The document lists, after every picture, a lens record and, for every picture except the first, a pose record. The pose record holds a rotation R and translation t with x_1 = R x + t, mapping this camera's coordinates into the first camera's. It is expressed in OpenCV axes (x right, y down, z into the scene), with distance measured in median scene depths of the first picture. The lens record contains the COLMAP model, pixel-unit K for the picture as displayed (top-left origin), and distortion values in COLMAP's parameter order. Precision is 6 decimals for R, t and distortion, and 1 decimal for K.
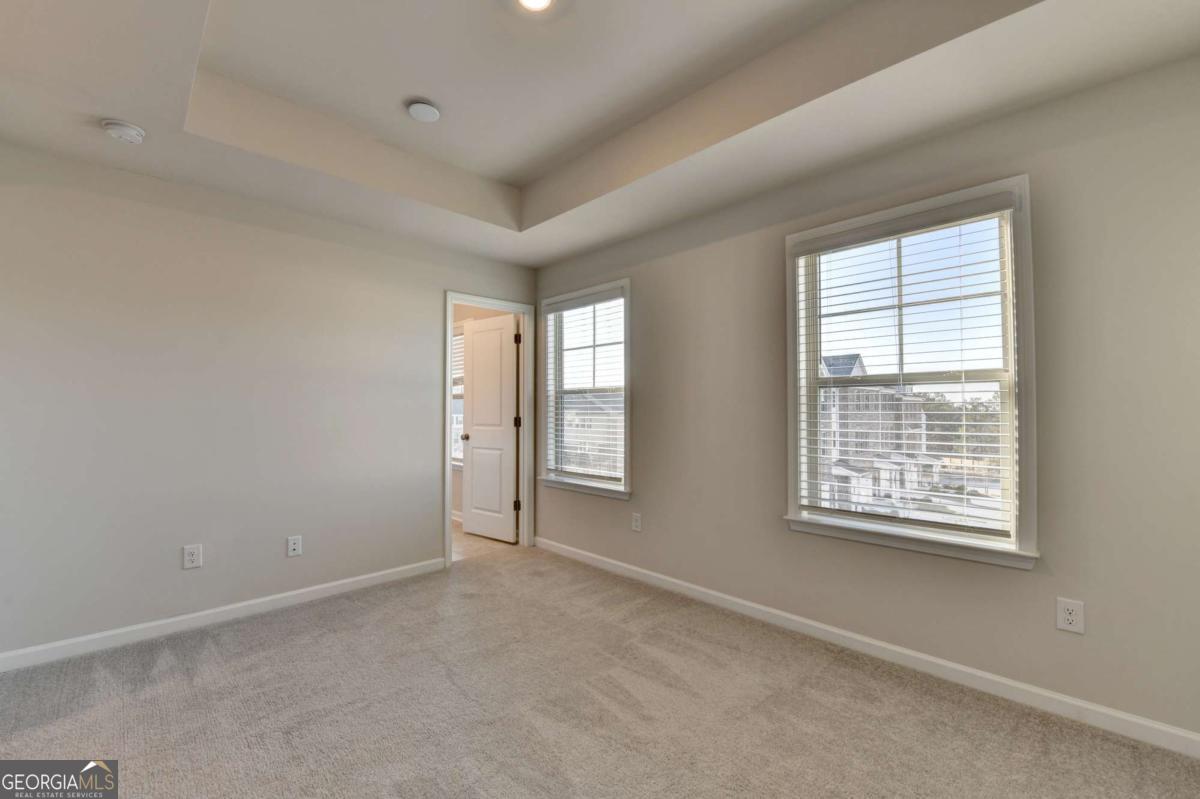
lens RADIAL K [[482.6, 0, 597.8], [0, 482.6, 399.2], [0, 0, 1]] dist [-0.015596, -0.001816]
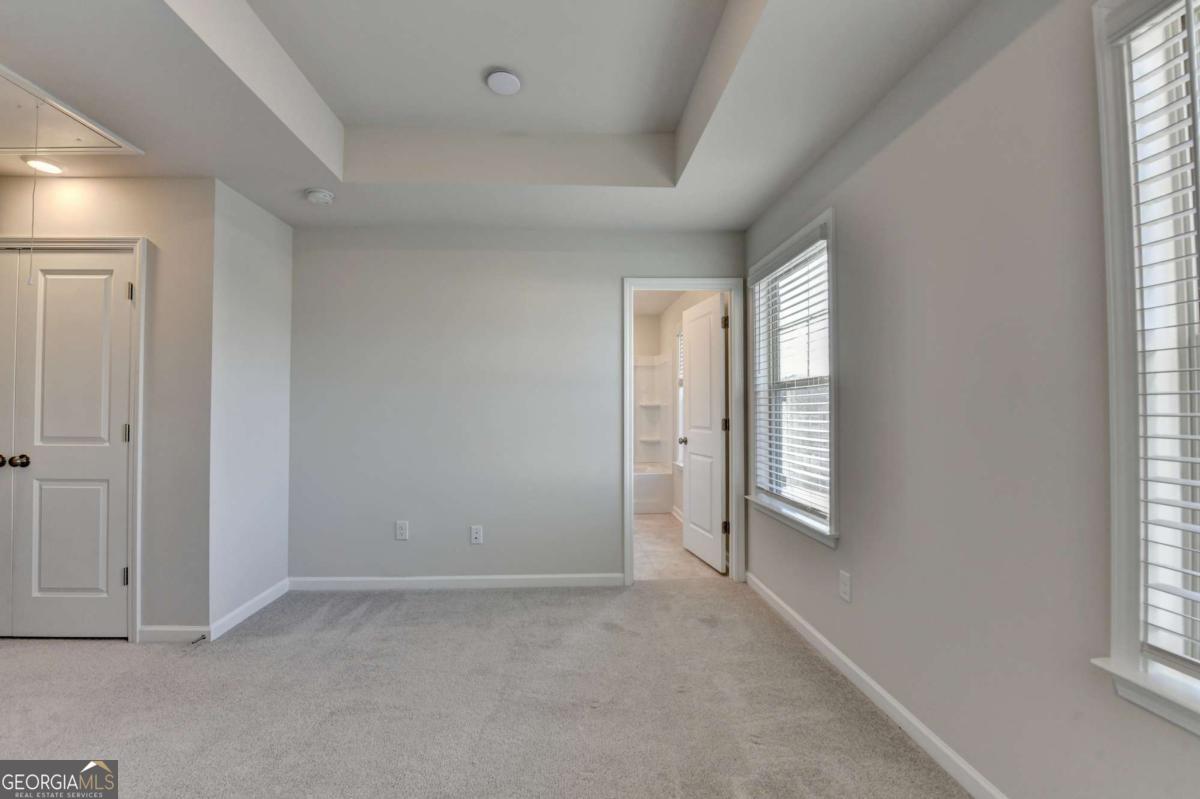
lens RADIAL K [[482.6, 0, 600.4], [0, 482.6, 403.1], [0, 0, 1]] dist [-0.015596, -0.001816]
pose [[0.748097, -0.010173, -0.663512, 0.255972], [0.015300, 0.999881, 0.001921, 0.006651], [0.663413, -0.011589, 0.748163, 0.304455]]
